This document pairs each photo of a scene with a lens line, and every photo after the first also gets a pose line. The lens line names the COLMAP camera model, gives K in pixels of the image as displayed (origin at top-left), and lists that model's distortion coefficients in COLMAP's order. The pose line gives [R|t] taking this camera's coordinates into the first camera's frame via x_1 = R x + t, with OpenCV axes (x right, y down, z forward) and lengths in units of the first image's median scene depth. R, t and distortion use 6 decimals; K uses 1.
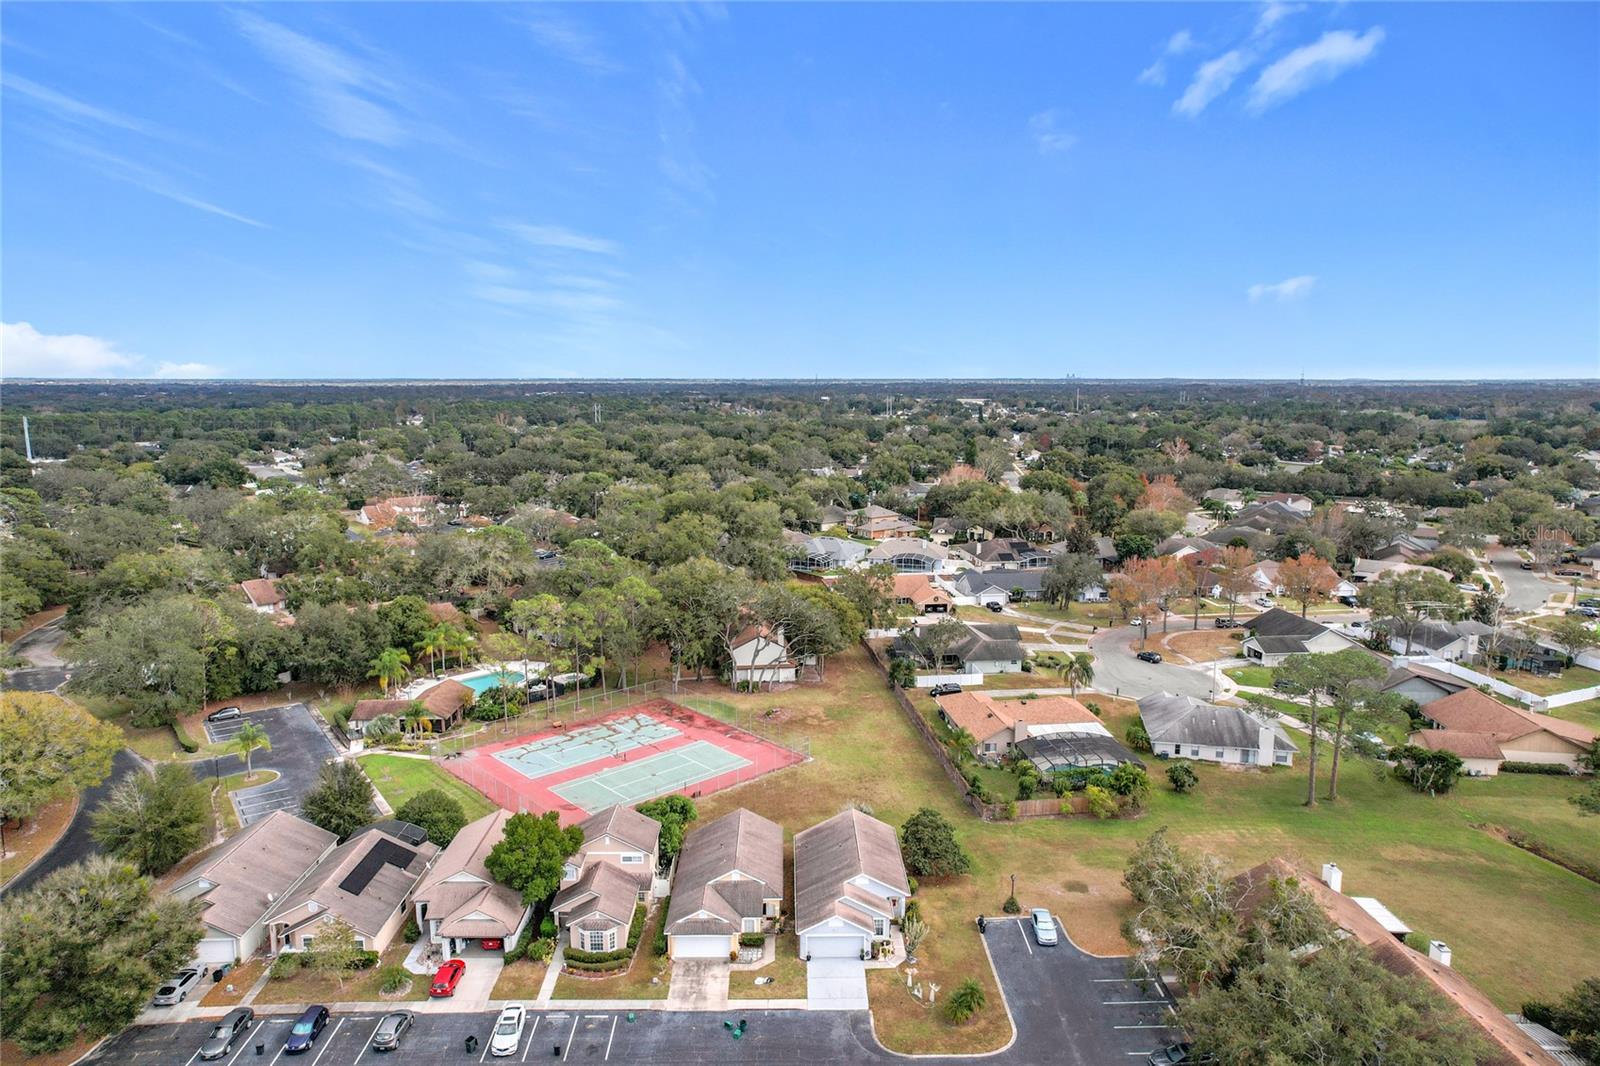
lens RADIAL K [[1011.1, 0, 798.2], [0, 1011.1, 459.9], [0, 0, 1]] dist [-0.003933, -0.000400]
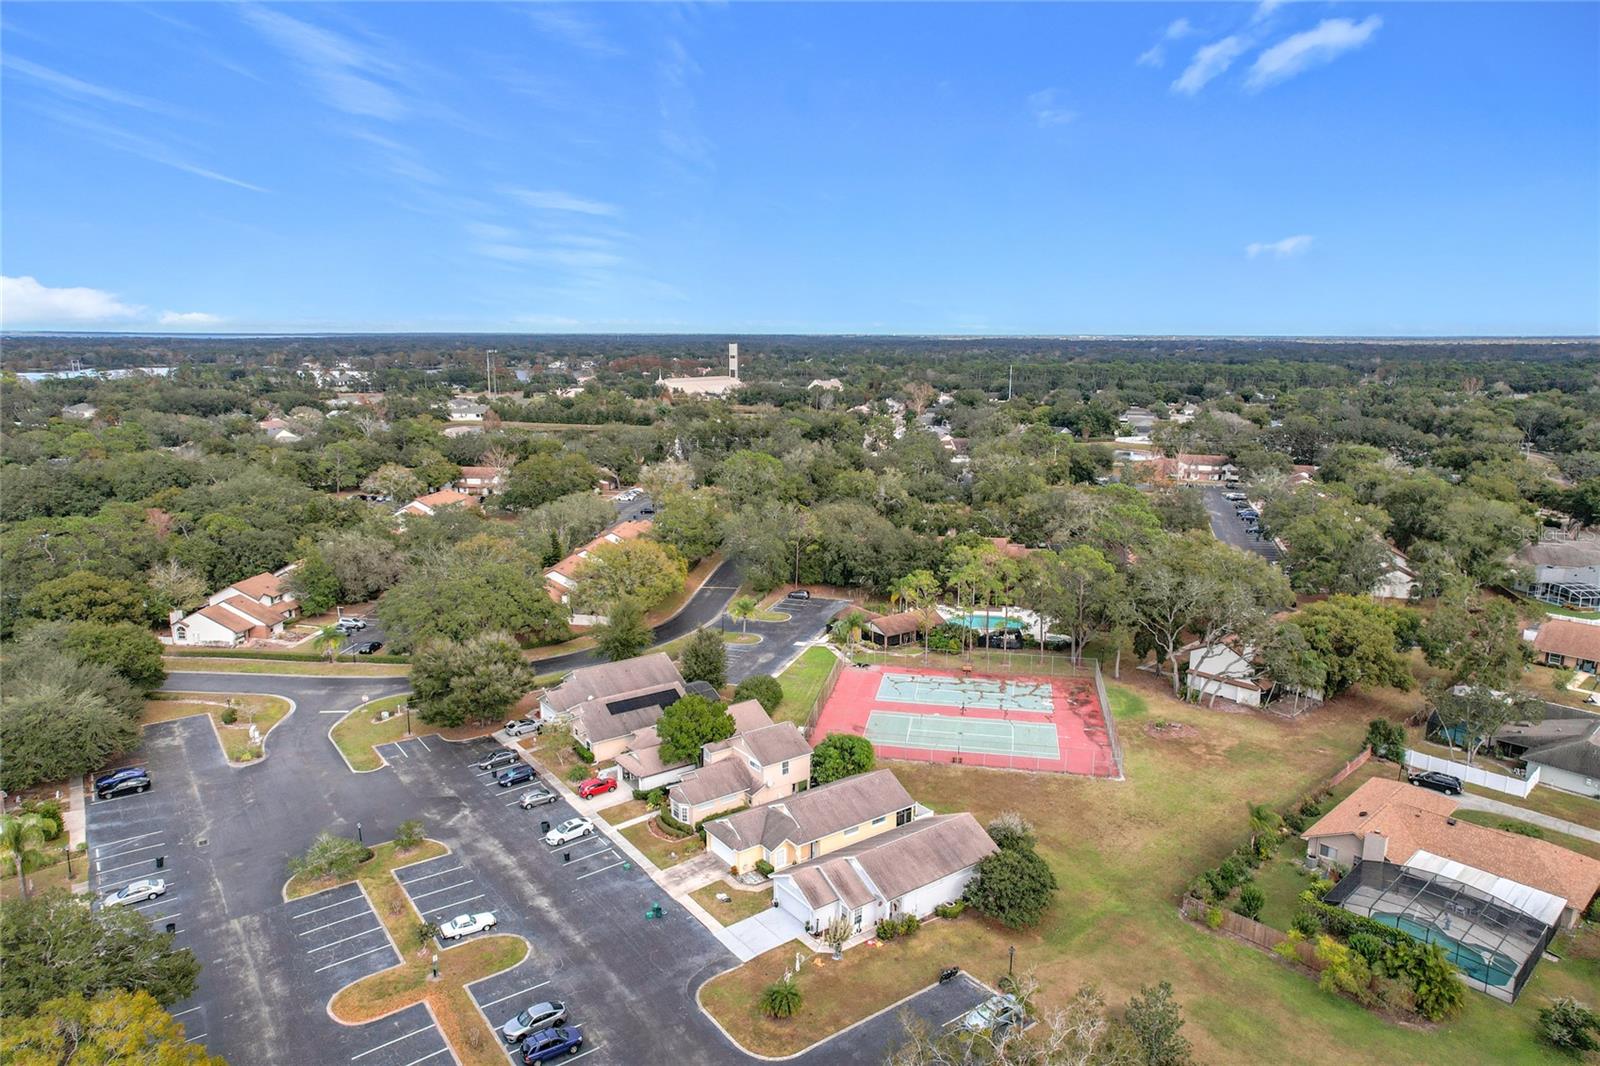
lens RADIAL K [[996.6, 0, 803.0], [0, 996.6, 562.5], [0, 0, 1]] dist [-0.035538, 0.058362]
pose [[0.580509, 0.184269, -0.793129, 0.584190], [-0.068295, 0.981643, 0.178080, -0.021199], [0.811385, -0.049210, 0.582437, 0.349351]]
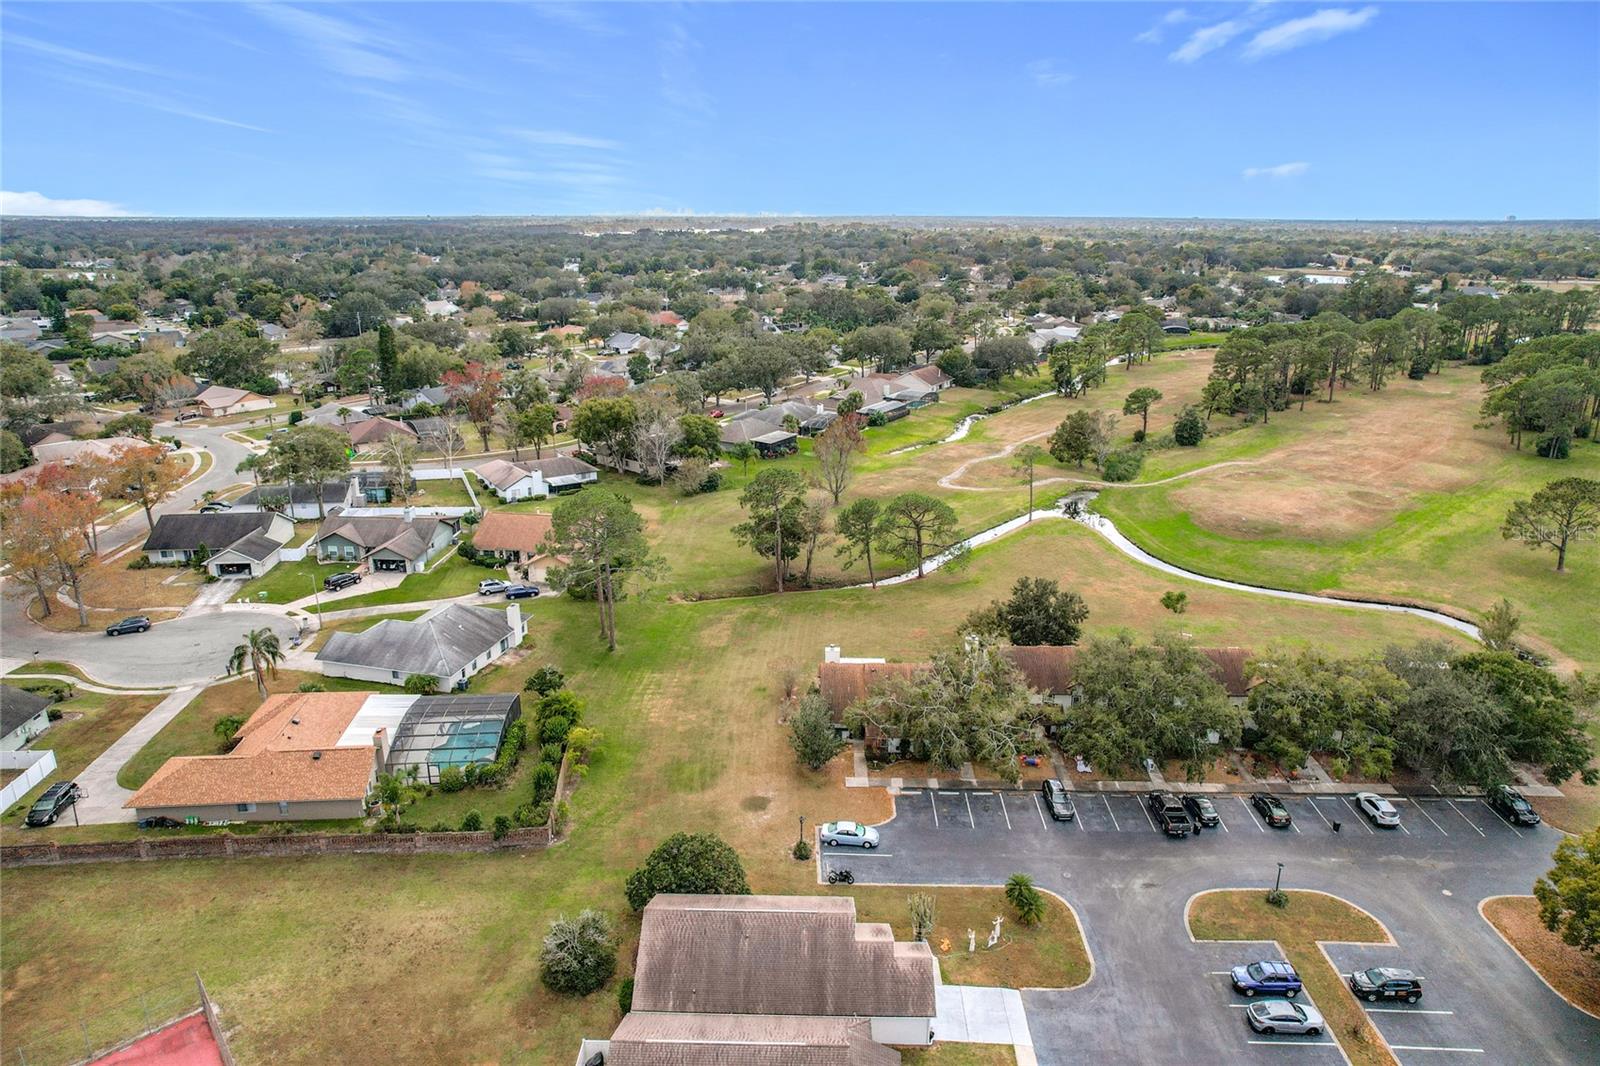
lens RADIAL K [[1009.4, 0, 801.6], [0, 1009.4, 533.4], [0, 0, 1]] dist [-0.061074, 0.058871]
pose [[0.034078, -0.300855, 0.953061, -0.436451], [0.078389, 0.951482, 0.297553, -0.055395], [-0.996340, 0.064570, 0.056008, 0.791888]]
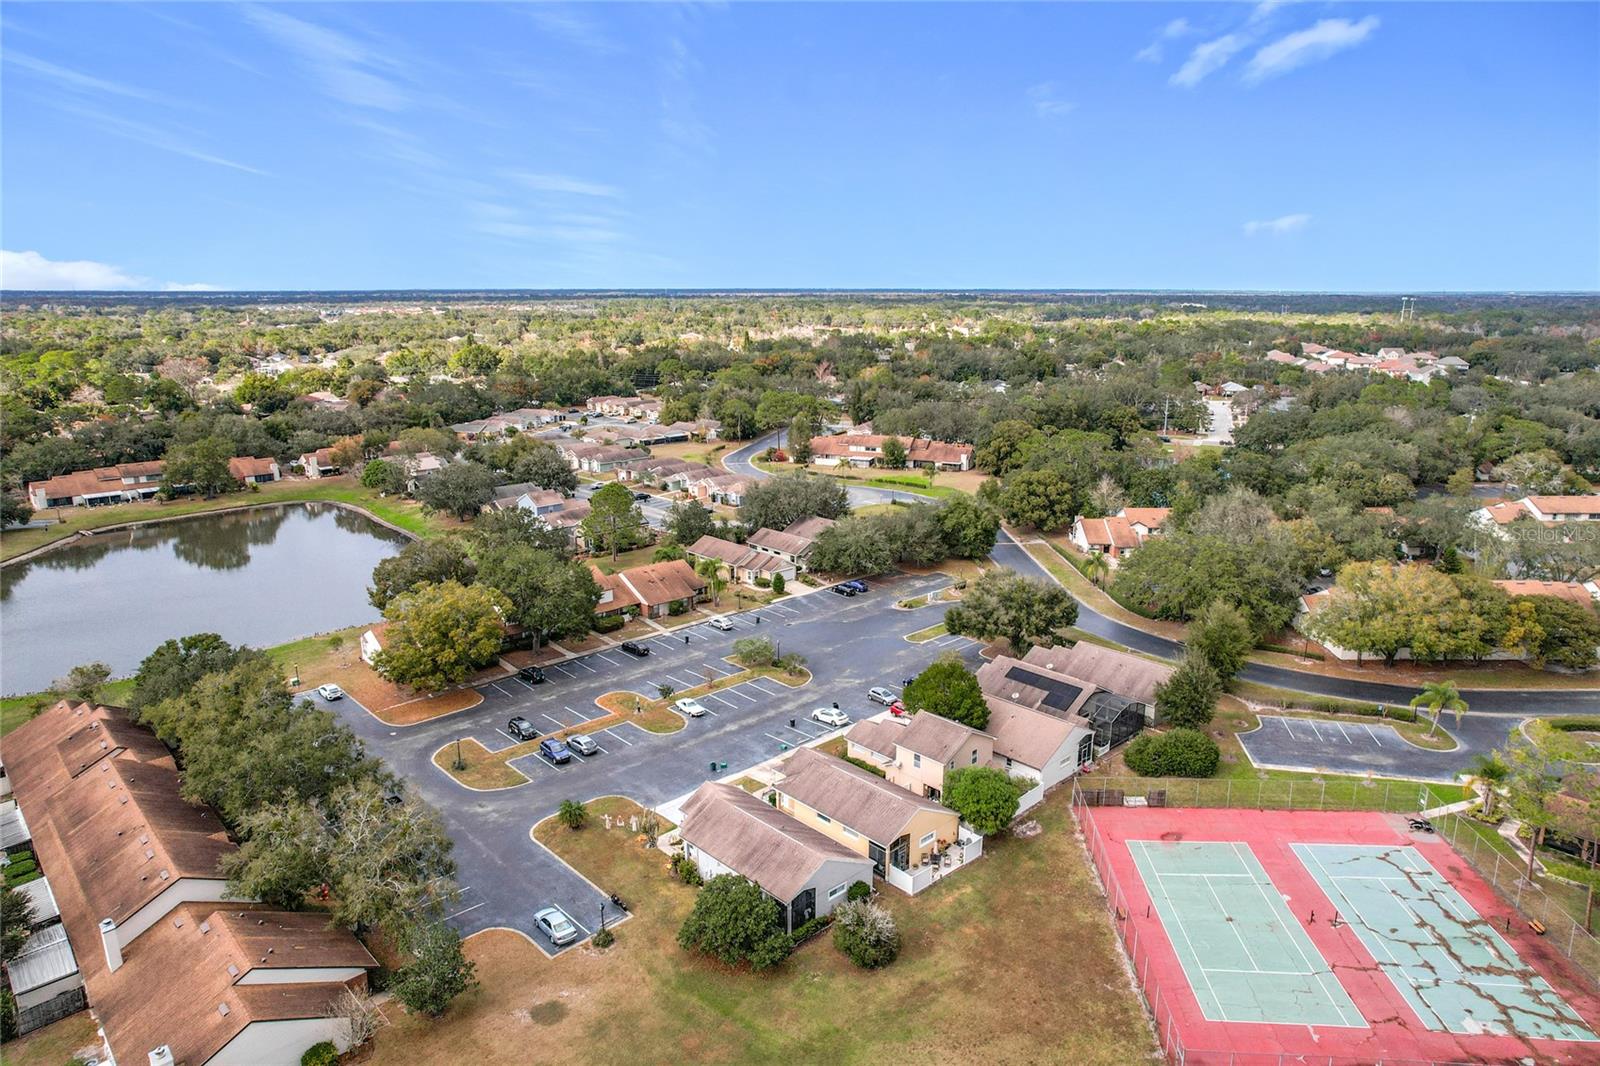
lens RADIAL K [[1009.4, 0, 801.6], [0, 1009.4, 533.4], [0, 0, 1]] dist [-0.061074, 0.058871]
pose [[-0.734779, 0.159775, -0.659221, 0.490085], [-0.055682, 0.954375, 0.293375, -0.103900], [0.676018, 0.252272, -0.692357, 1.346949]]
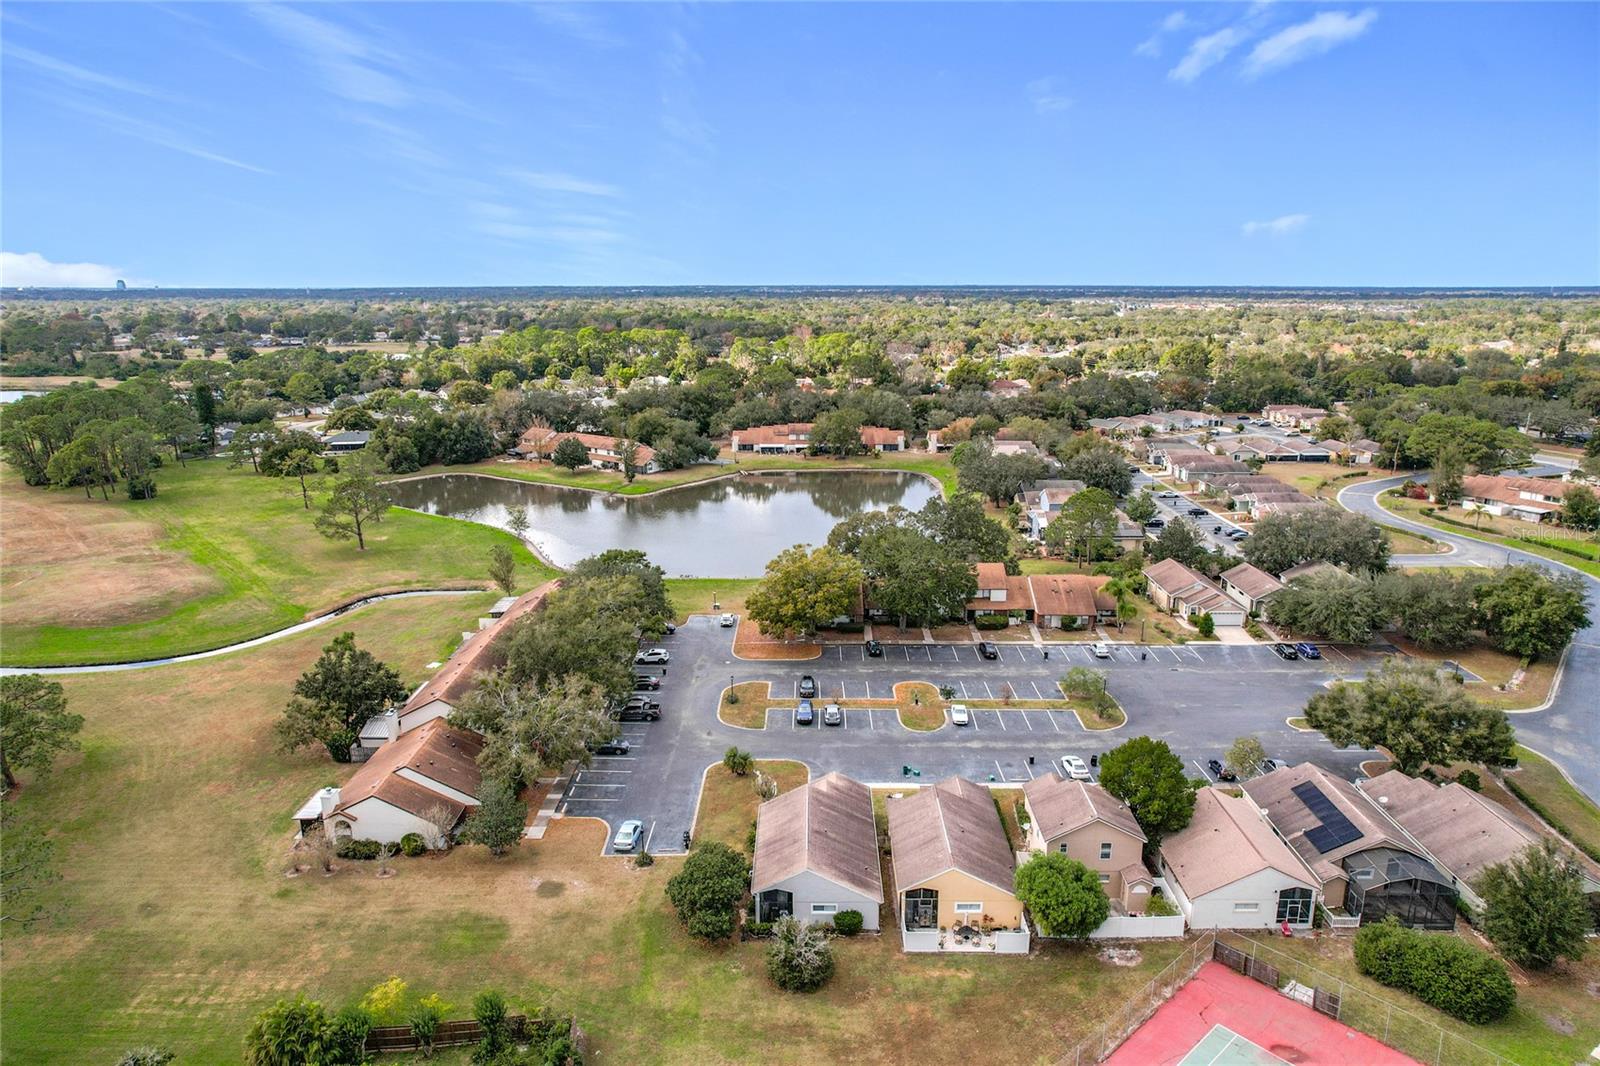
lens RADIAL K [[1009.4, 0, 801.6], [0, 1009.4, 533.4], [0, 0, 1]] dist [-0.061074, 0.058871]
pose [[-0.999761, -0.003309, 0.021622, 0.039418], [0.003726, 0.948278, 0.317420, -0.118332], [-0.021555, 0.317424, -0.948039, 1.509547]]
